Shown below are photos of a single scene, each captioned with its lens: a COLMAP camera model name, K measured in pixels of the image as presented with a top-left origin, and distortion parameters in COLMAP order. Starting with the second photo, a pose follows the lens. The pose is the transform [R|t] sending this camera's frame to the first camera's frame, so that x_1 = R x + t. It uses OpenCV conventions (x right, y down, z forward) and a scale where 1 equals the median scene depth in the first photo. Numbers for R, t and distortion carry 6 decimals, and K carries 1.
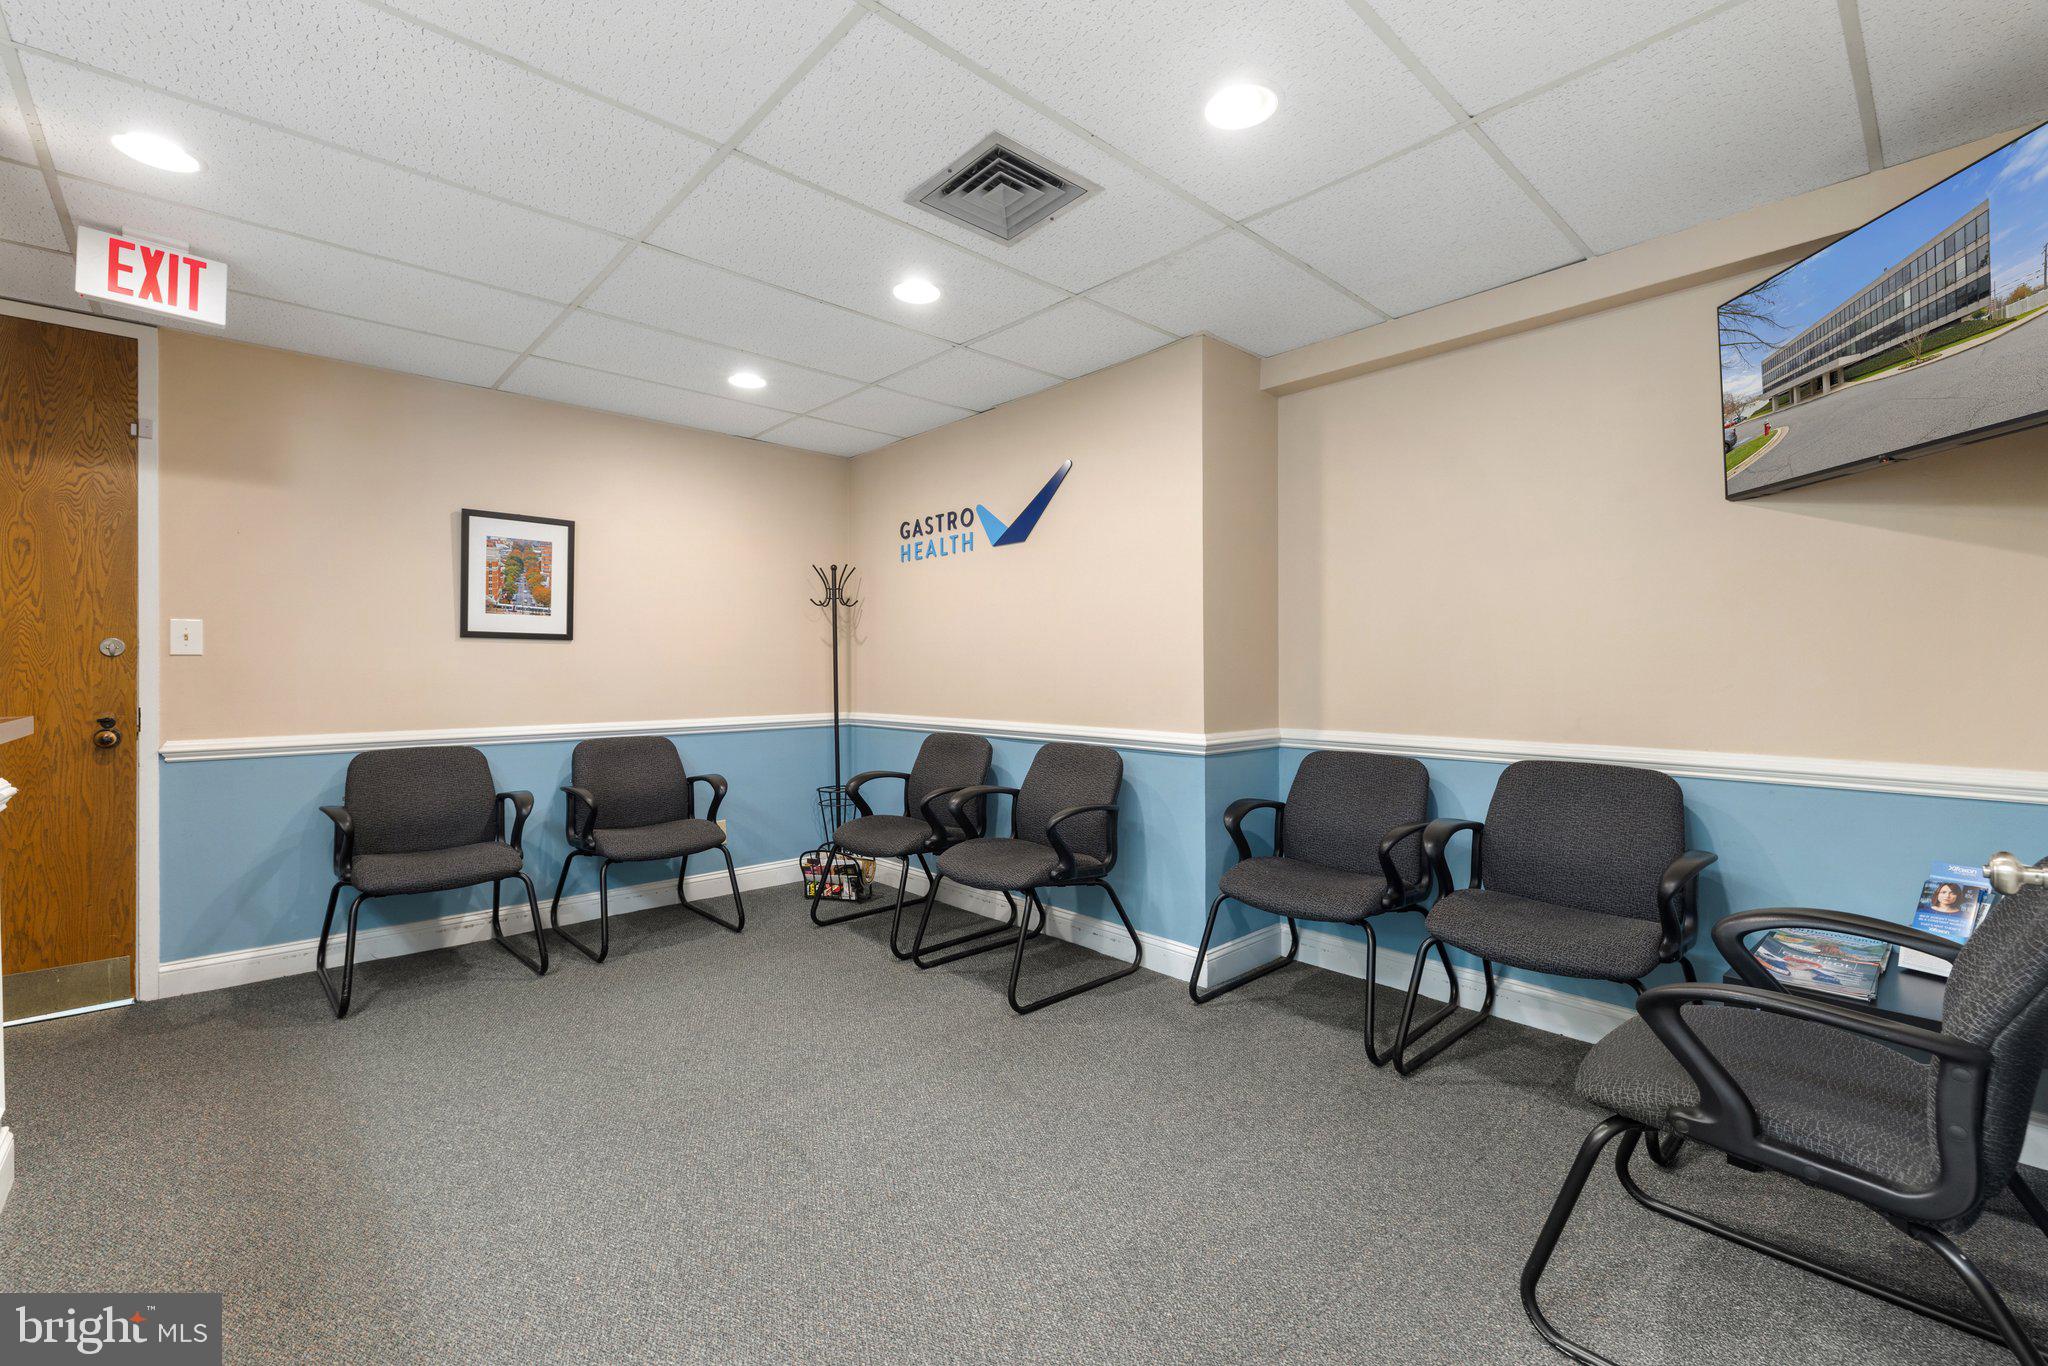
lens RADIAL K [[885.8, 0, 1019.8], [0, 885.8, 674.8], [0, 0, 1]] dist [0.002667, 0.000664]
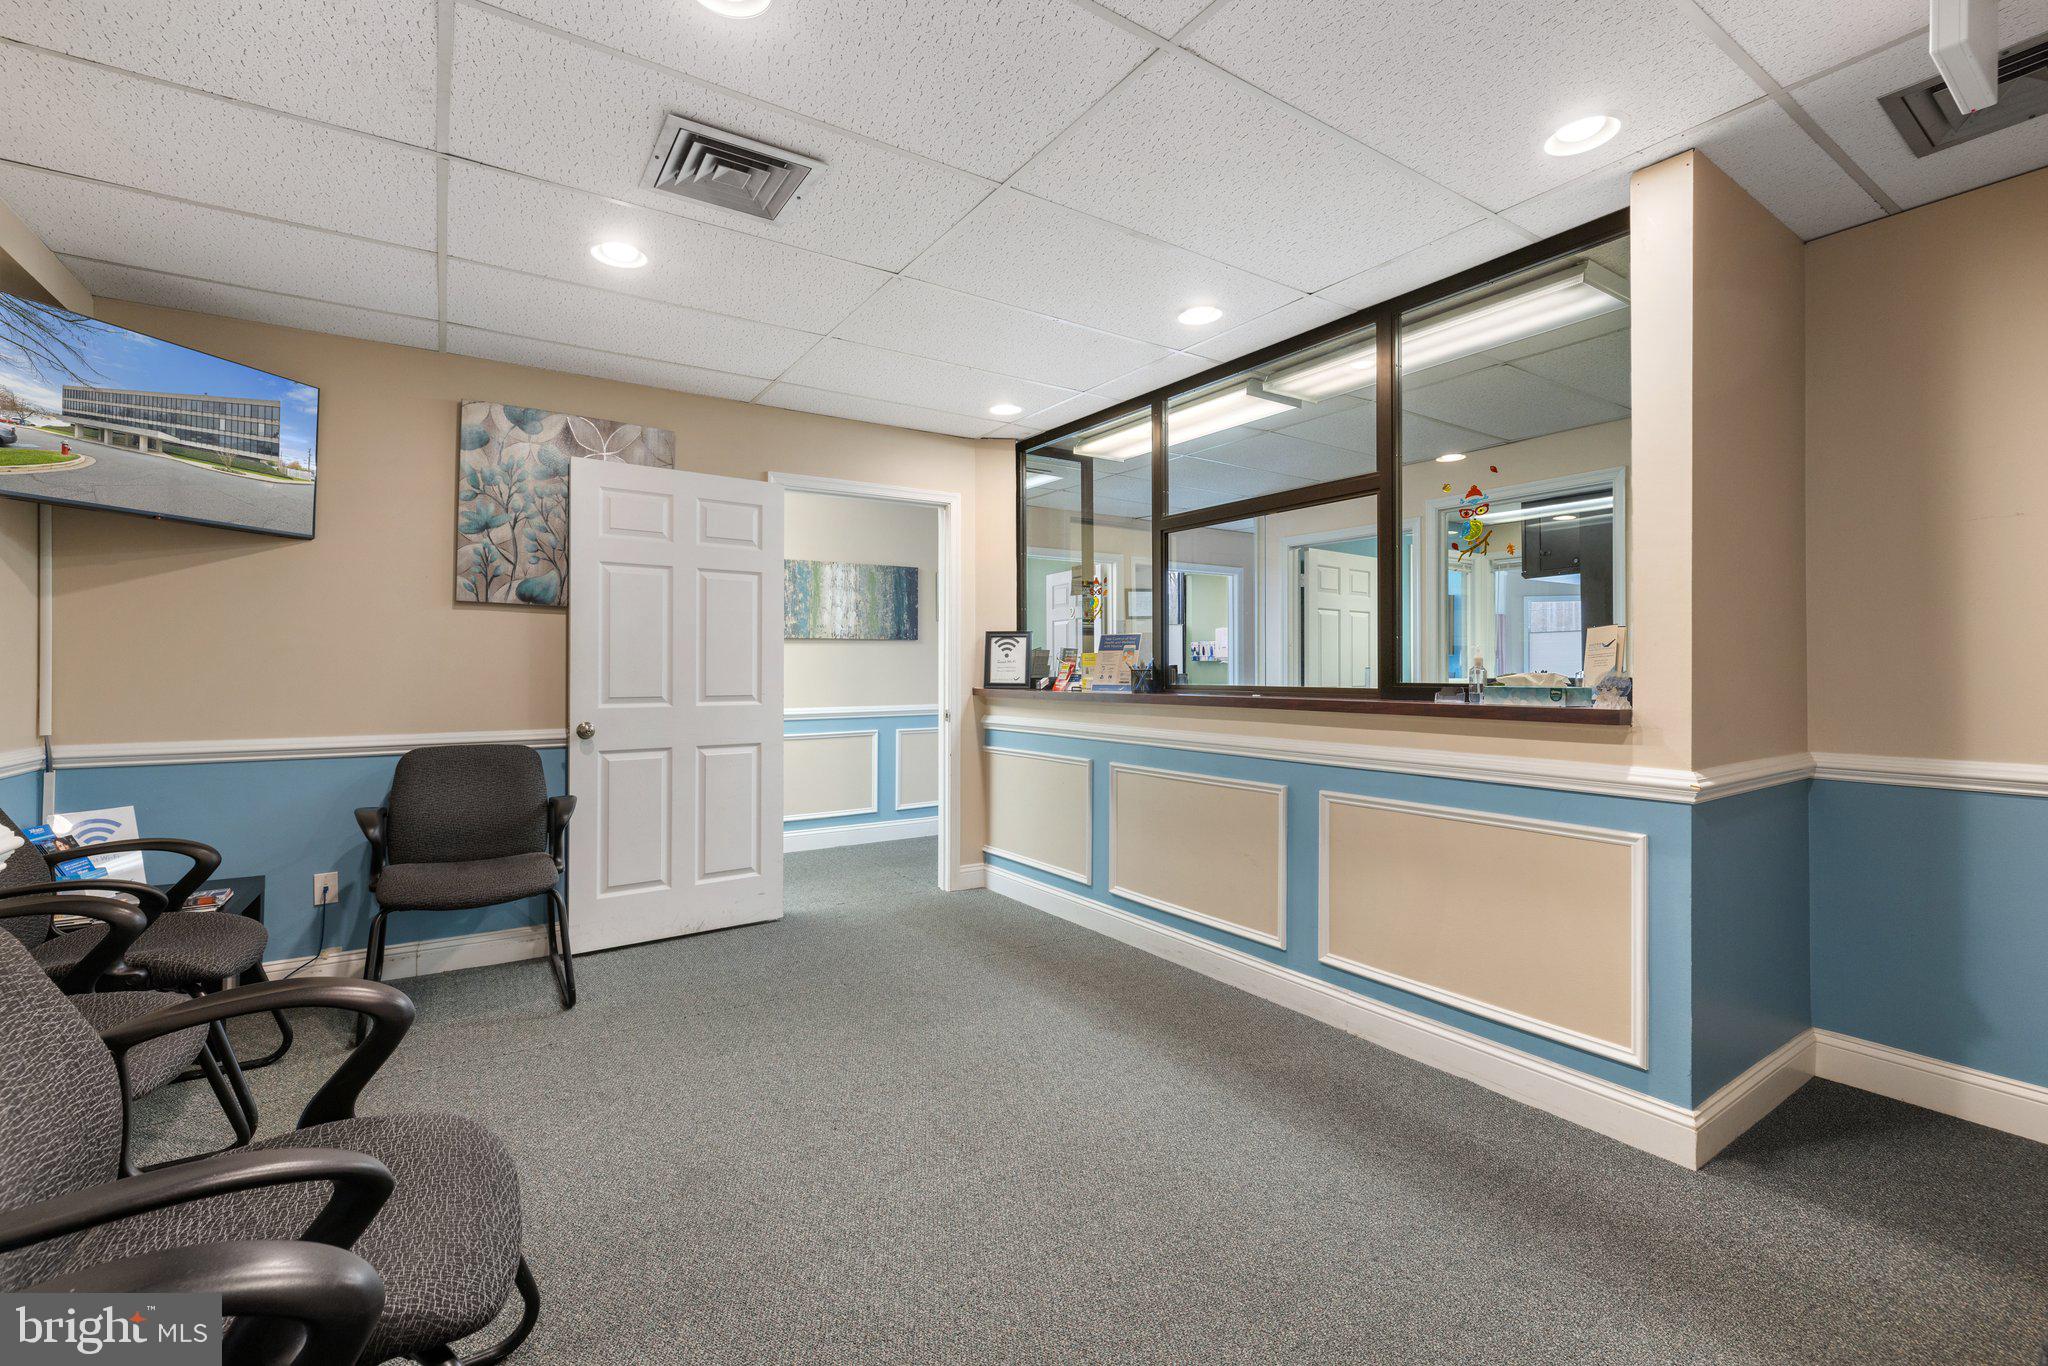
lens RADIAL K [[869.6, 0, 1044.0], [0, 869.6, 665.5], [0, 0, 1]] dist [0.000425, 0.000175]
pose [[-0.989789, 0.002993, 0.142508, -0.357304], [0.003222, 0.999994, 0.001376, -0.007854], [-0.142503, 0.001822, -0.989793, 1.378602]]
